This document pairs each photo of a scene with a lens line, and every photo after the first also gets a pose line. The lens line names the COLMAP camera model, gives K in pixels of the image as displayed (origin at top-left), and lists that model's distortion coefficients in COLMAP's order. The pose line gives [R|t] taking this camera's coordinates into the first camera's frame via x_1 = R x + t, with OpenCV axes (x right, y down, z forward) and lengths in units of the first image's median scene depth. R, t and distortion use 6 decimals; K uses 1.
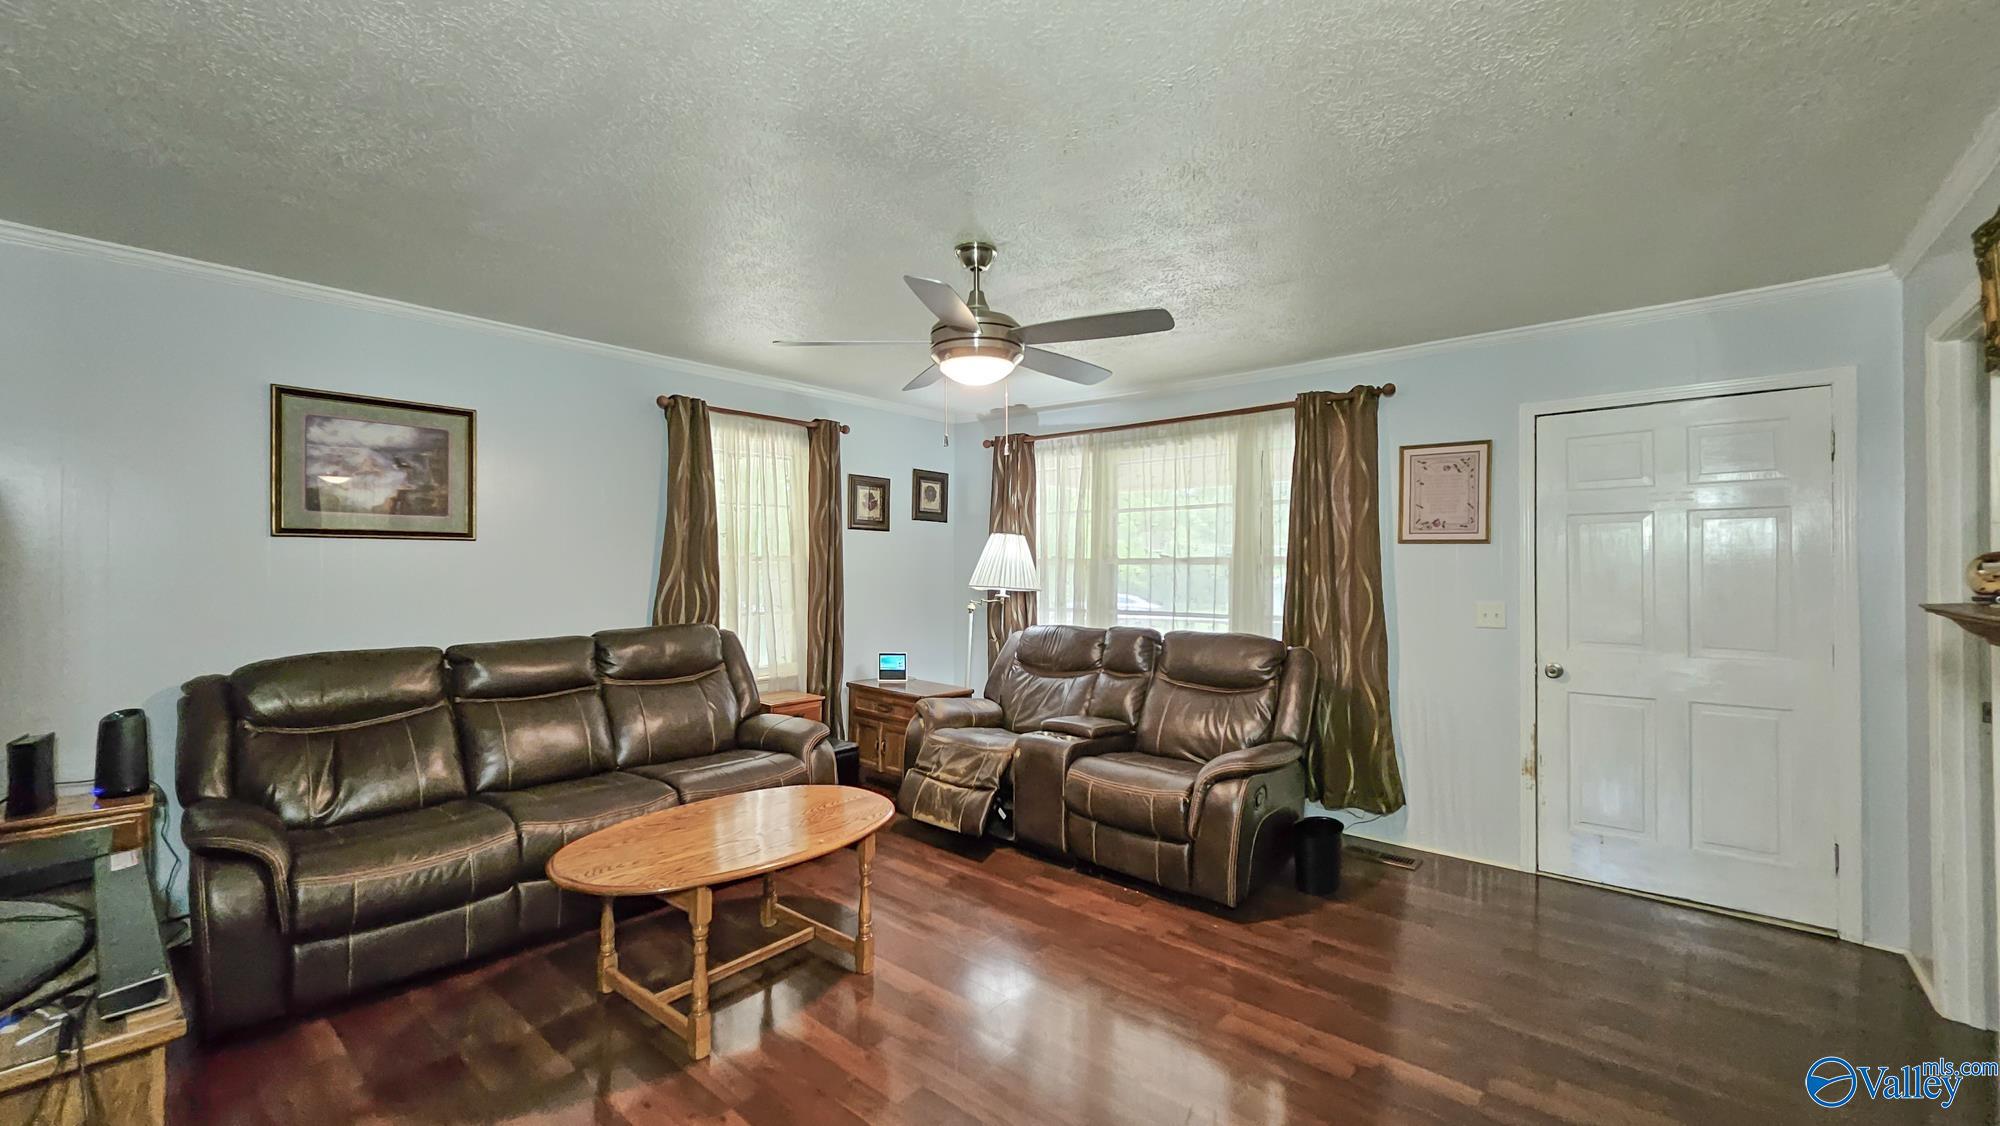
lens RADIAL K [[784.6, 0, 1001.5], [0, 784.6, 559.9], [0, 0, 1]] dist [-0.003059, -0.000083]
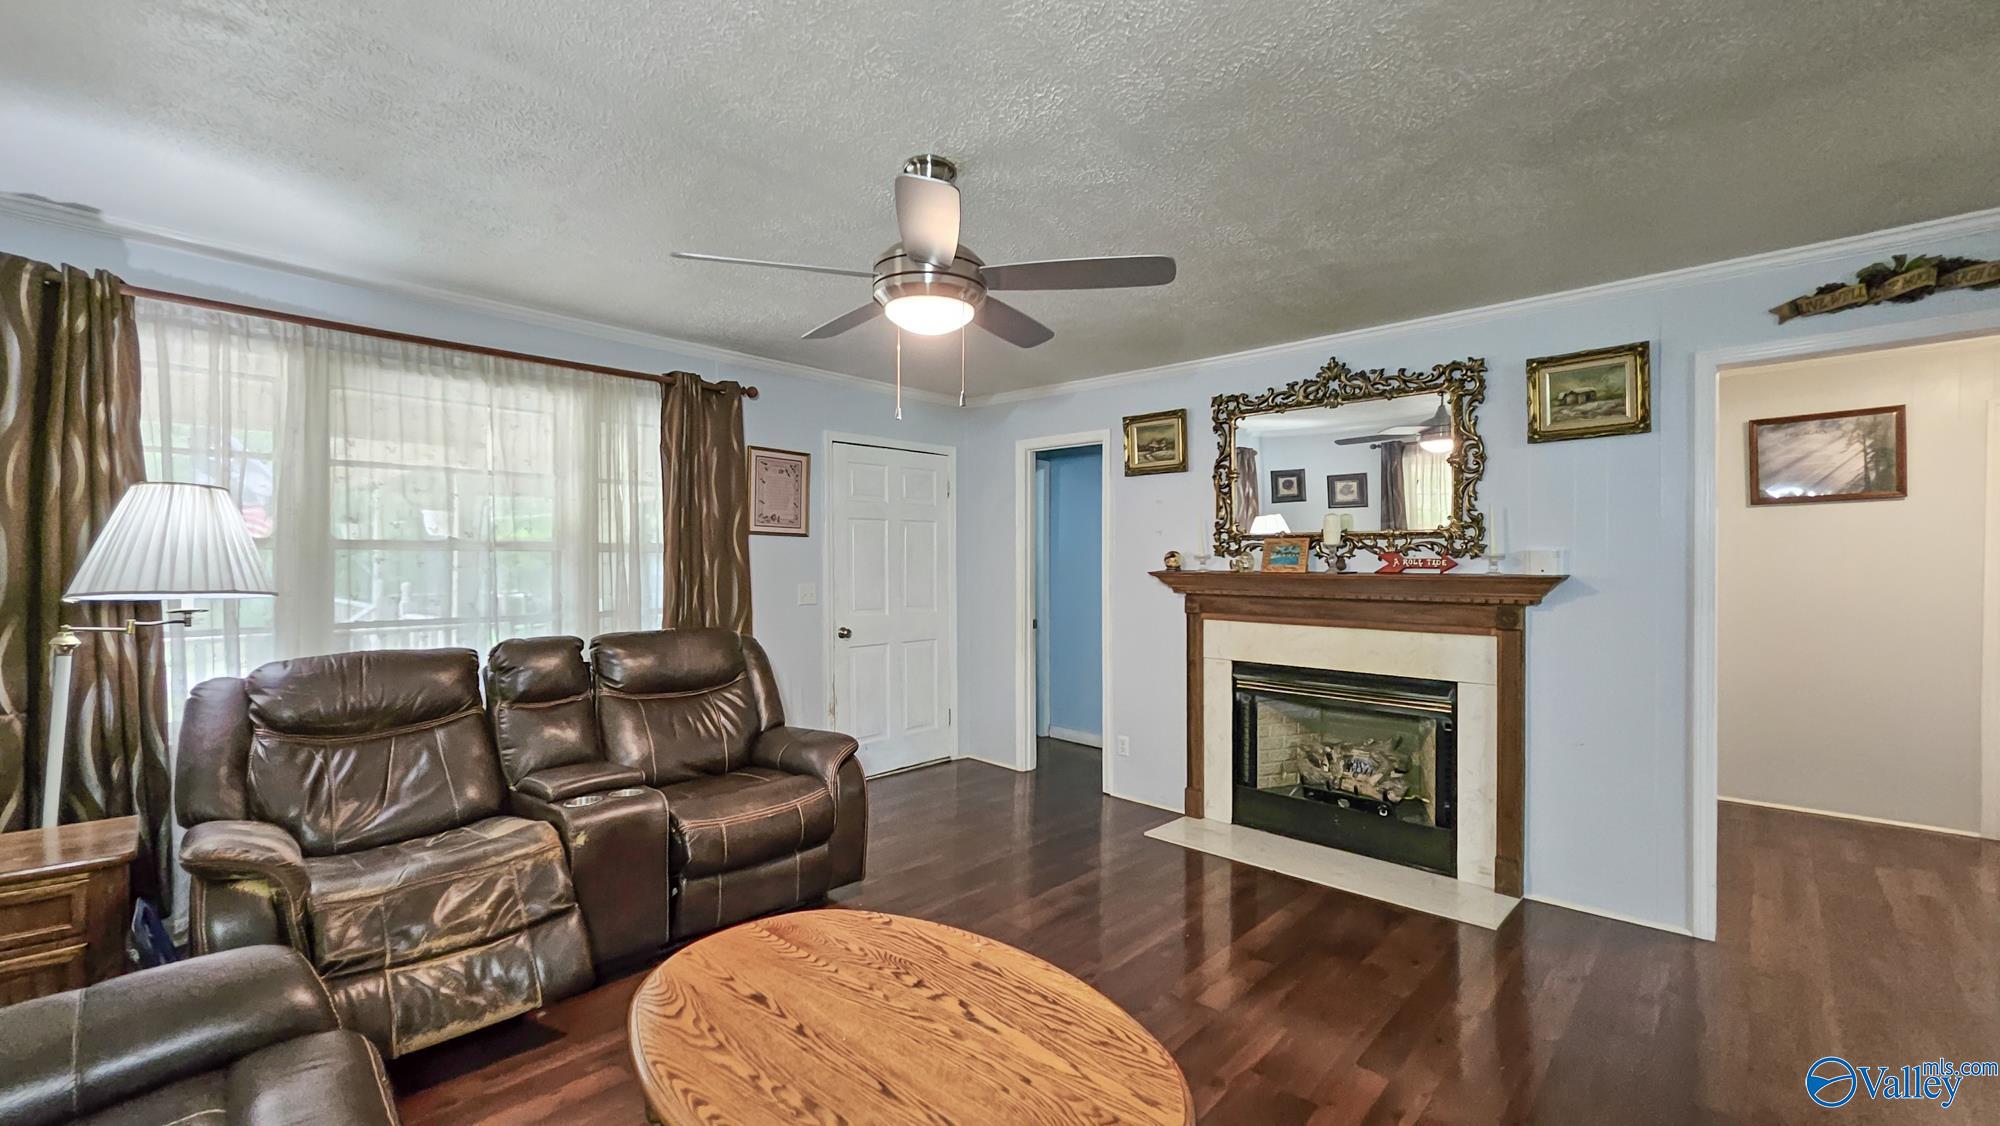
lens RADIAL K [[784.6, 0, 1002.8], [0, 784.6, 565.6], [0, 0, 1]] dist [-0.003059, -0.000083]
pose [[0.067689, -0.007720, 0.997677, -0.548313], [-0.010756, 0.999906, 0.008467, 0.009307], [-0.997649, -0.011304, 0.067600, 0.557203]]
